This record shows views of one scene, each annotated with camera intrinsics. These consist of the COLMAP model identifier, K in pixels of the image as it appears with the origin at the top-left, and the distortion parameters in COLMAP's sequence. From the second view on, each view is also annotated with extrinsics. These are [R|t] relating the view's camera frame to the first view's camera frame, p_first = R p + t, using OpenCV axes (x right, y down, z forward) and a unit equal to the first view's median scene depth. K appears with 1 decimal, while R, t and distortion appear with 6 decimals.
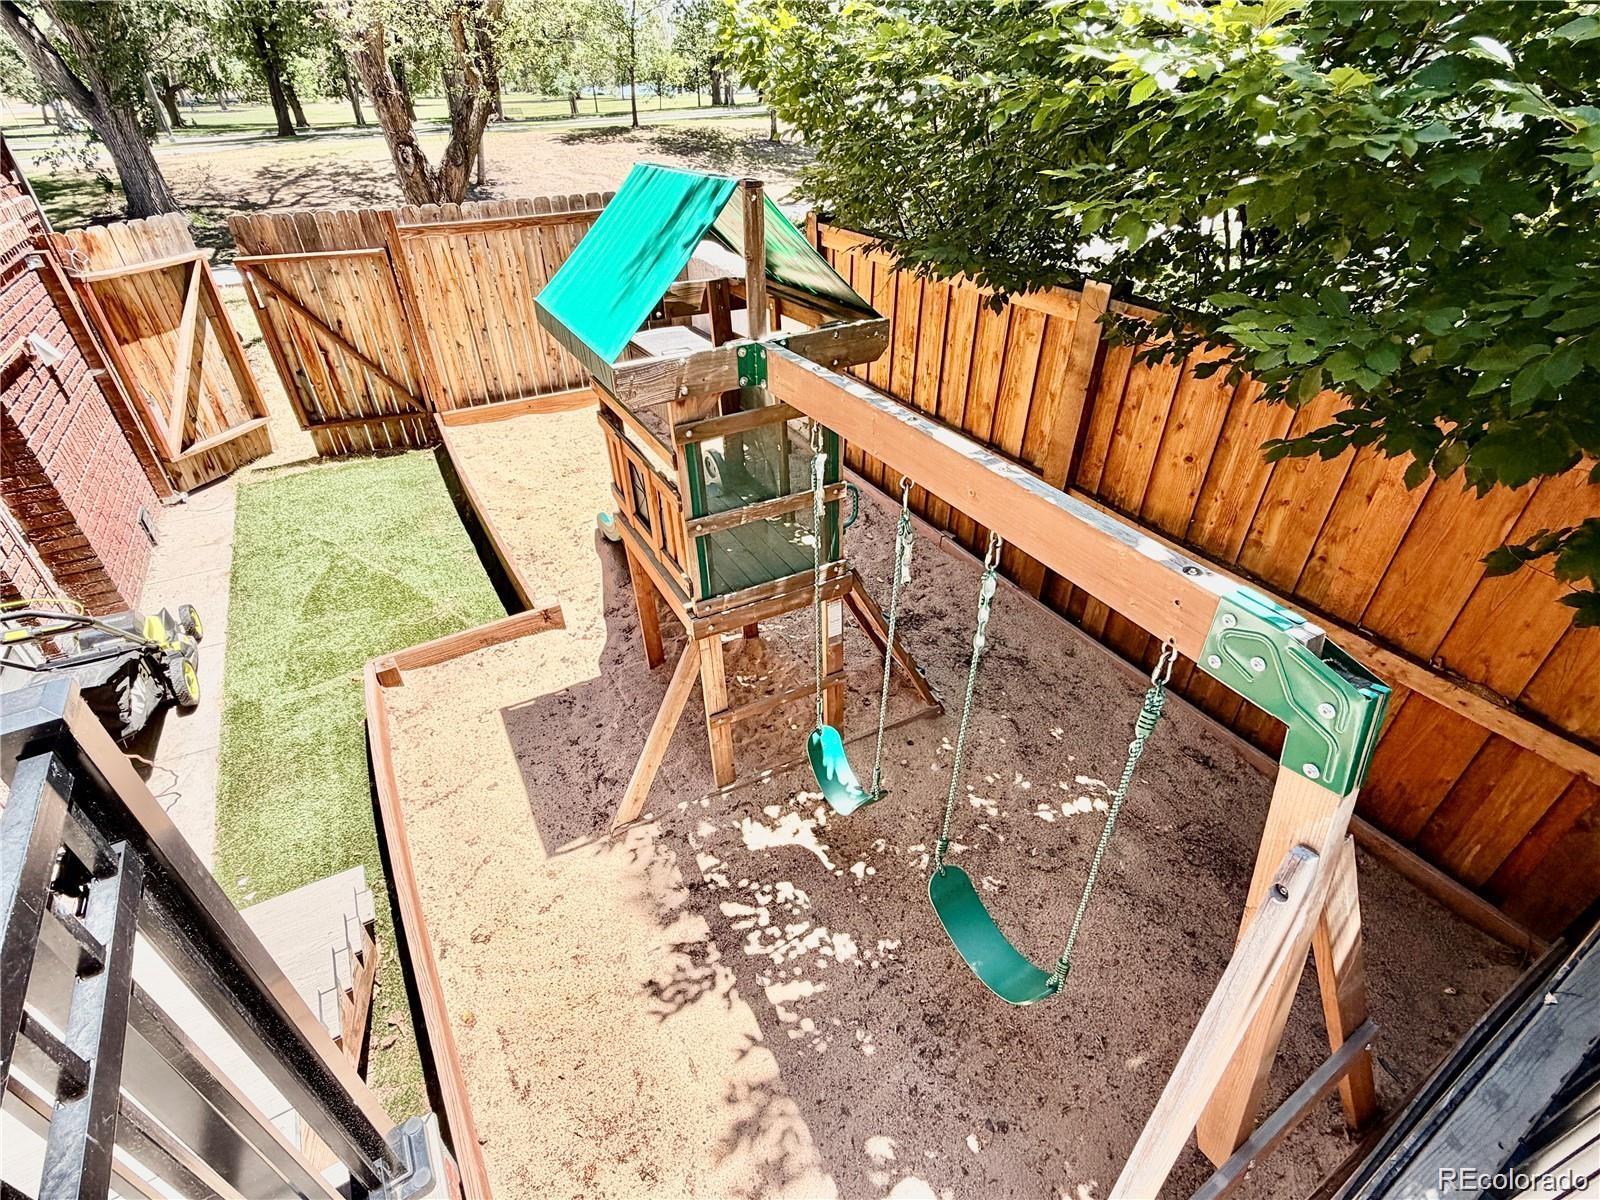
lens RADIAL K [[755.1, 0, 805.6], [0, 755.1, 595.7], [0, 0, 1]] dist [-0.000714, 0.000163]
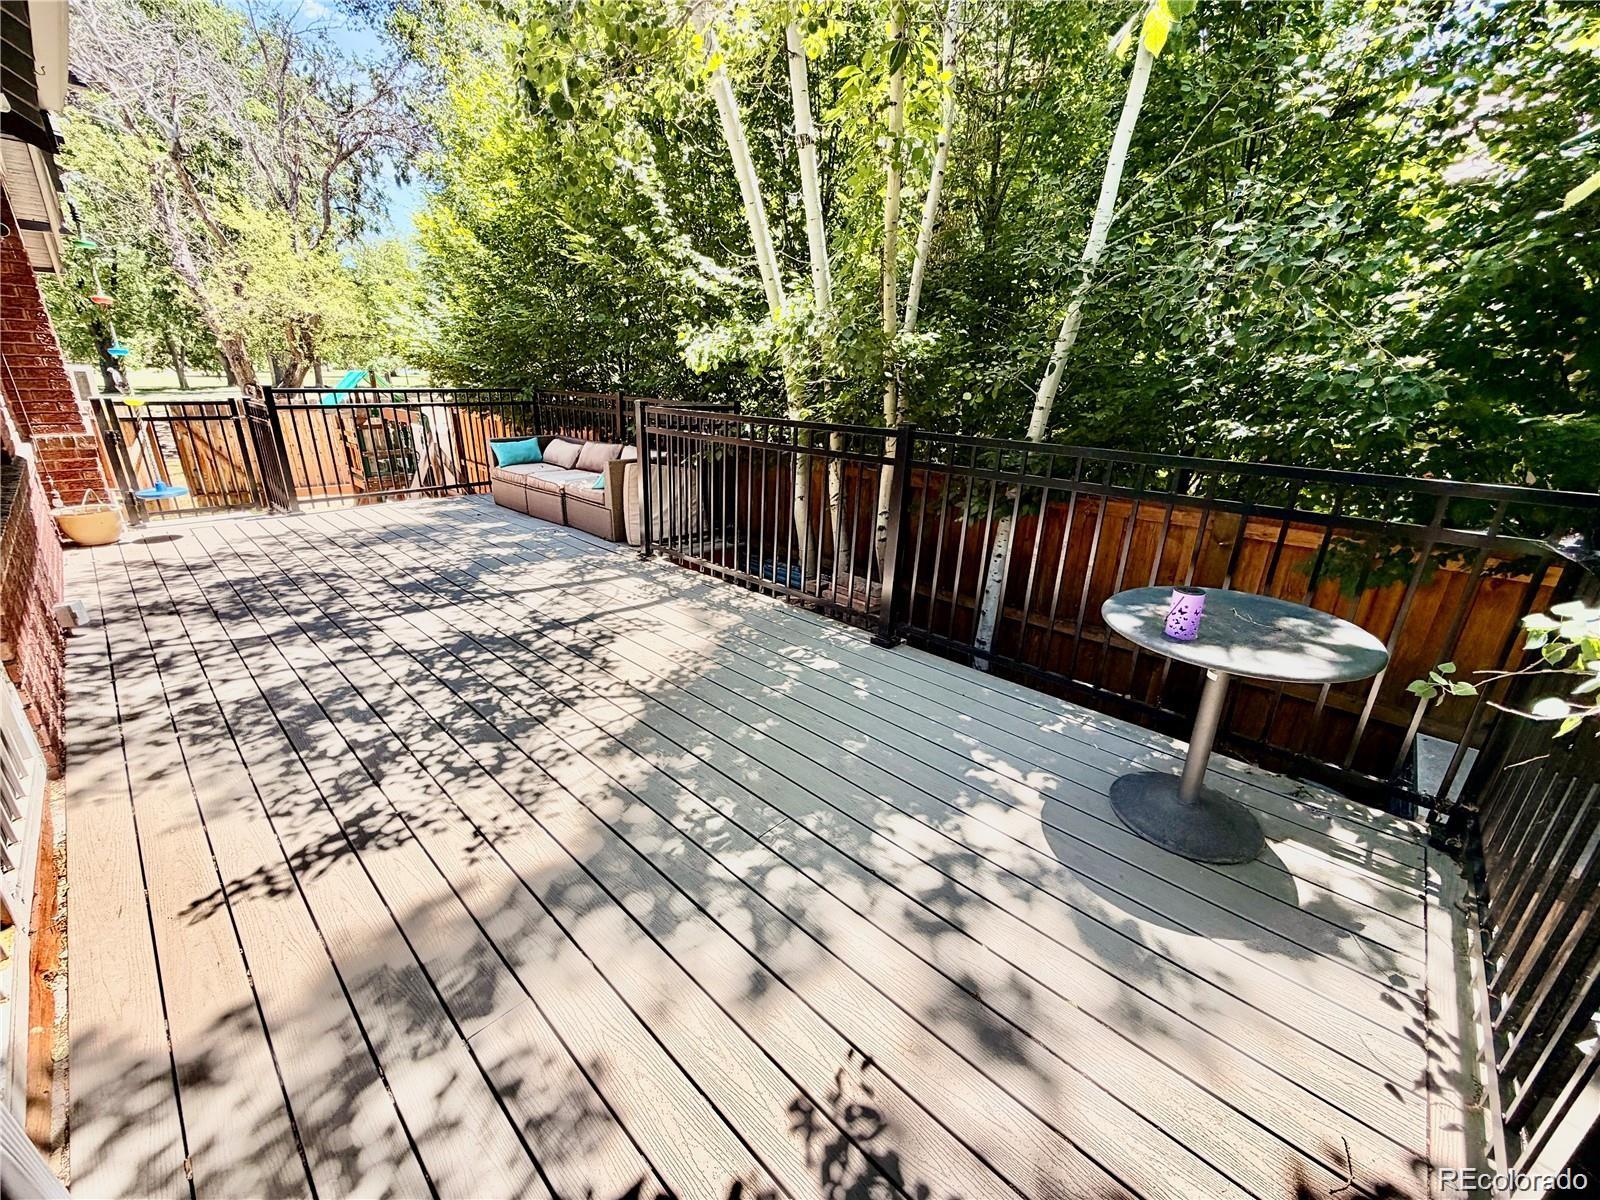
lens RADIAL K [[641.1, 0, 797.9], [0, 641.1, 599.9], [0, 0, 1]] dist [-0.002480, 0.001257]
pose [[0.958438, -0.061775, 0.278534, 0.263255], [0.131713, 0.961818, -0.239910, 0.440222], [-0.253079, 0.266626, 0.929979, -0.618798]]
